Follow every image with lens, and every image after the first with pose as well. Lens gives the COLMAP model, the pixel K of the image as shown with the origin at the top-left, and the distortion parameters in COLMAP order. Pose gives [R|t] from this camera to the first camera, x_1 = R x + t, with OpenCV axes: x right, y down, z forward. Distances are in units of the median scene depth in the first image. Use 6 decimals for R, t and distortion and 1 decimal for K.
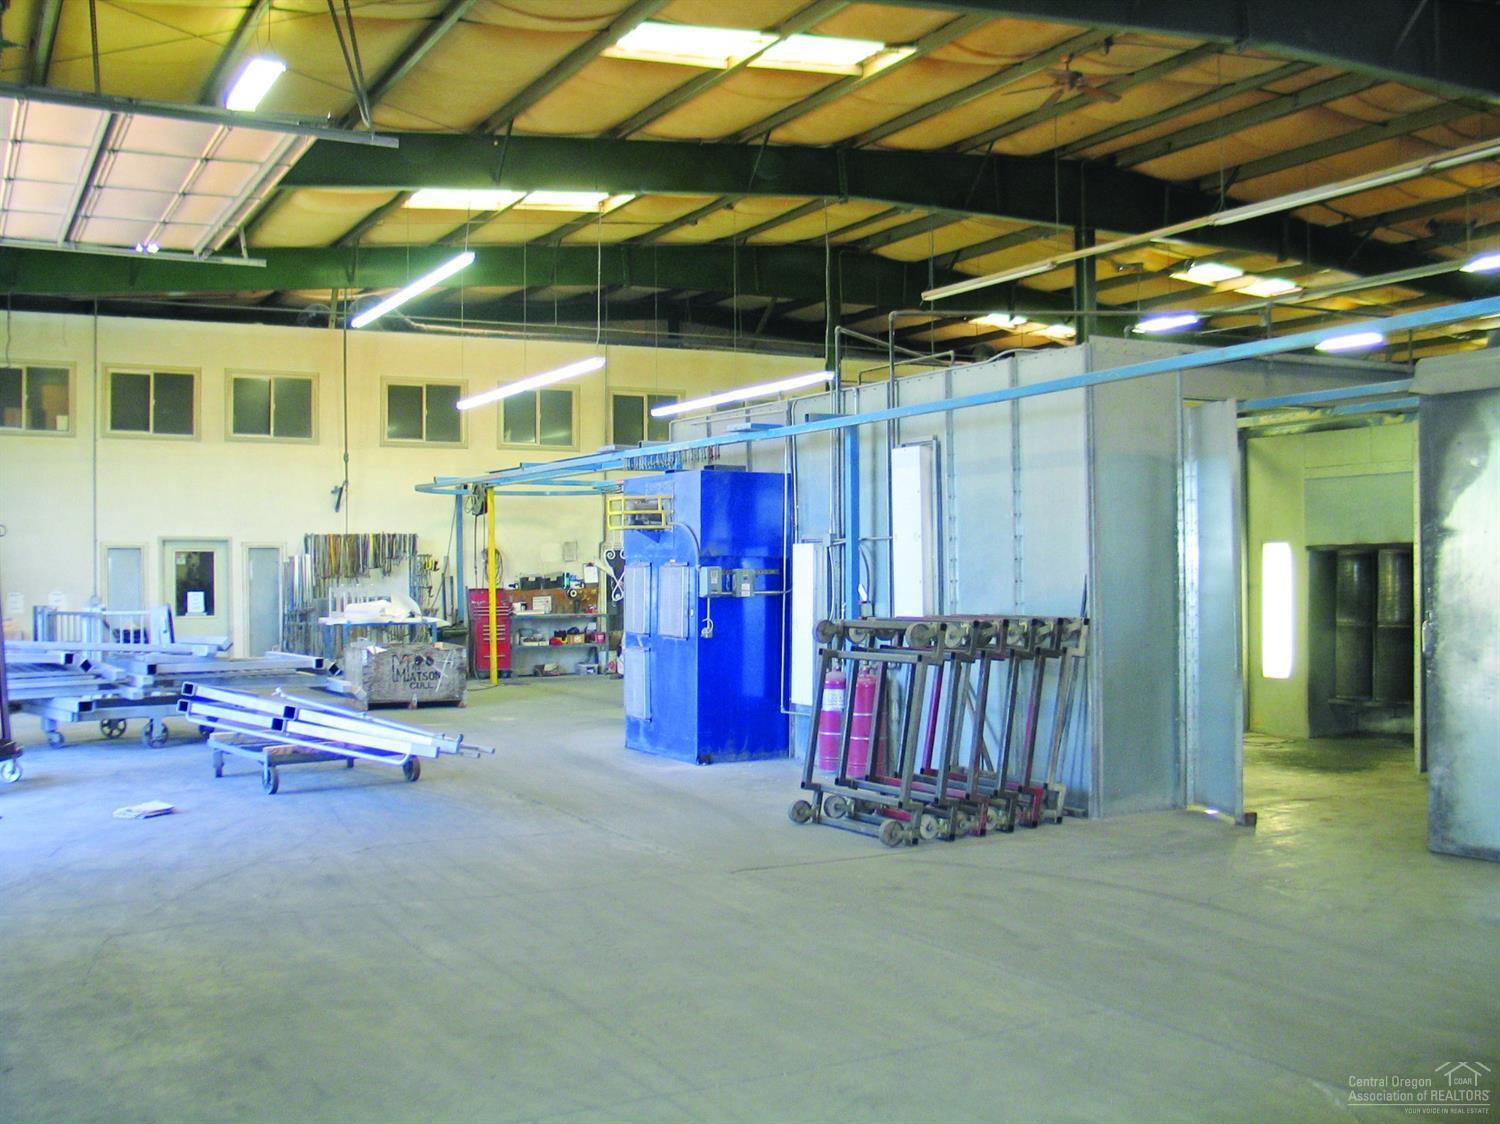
lens RADIAL K [[1513.2, 0, 744.5], [0, 1513.2, 556.4], [0, 0, 1]] dist [-0.221096, 0.247523]
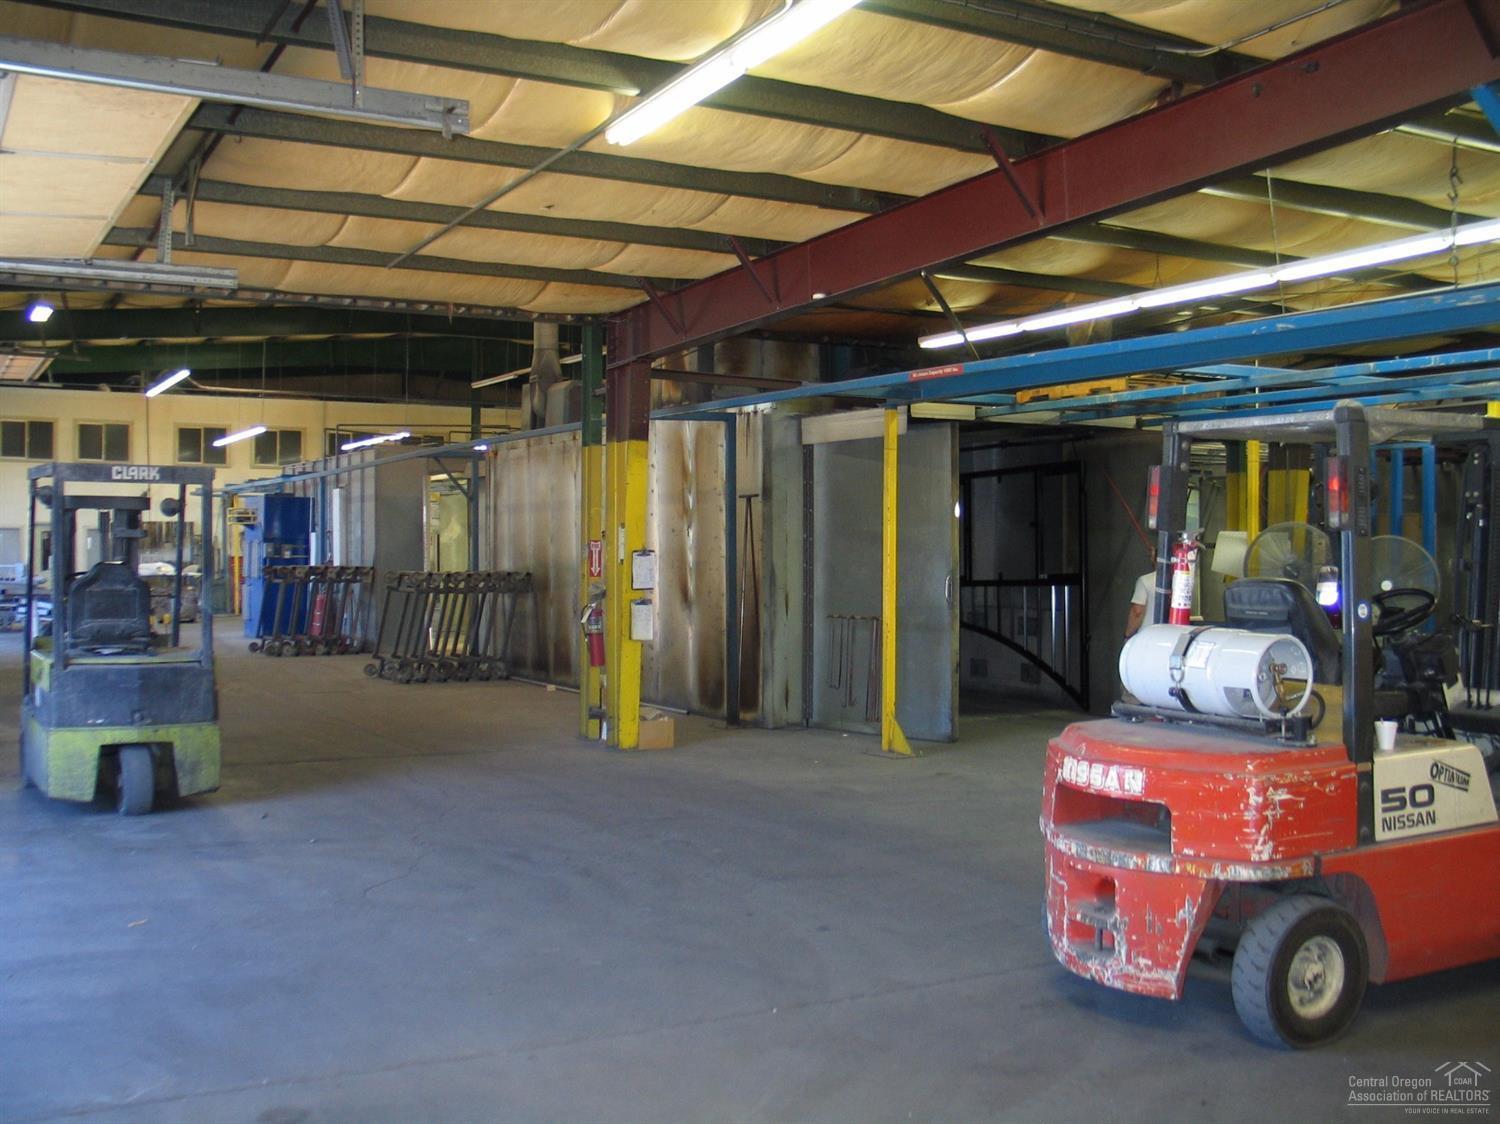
lens RADIAL K [[1513.2, 0, 744.5], [0, 1513.2, 556.4], [0, 0, 1]] dist [-0.221096, 0.247523]
pose [[0.999653, 0.010988, 0.023922, 0.391959], [-0.011301, 0.999852, 0.012980, -0.005710], [-0.023776, -0.013246, 0.999630, -0.698406]]
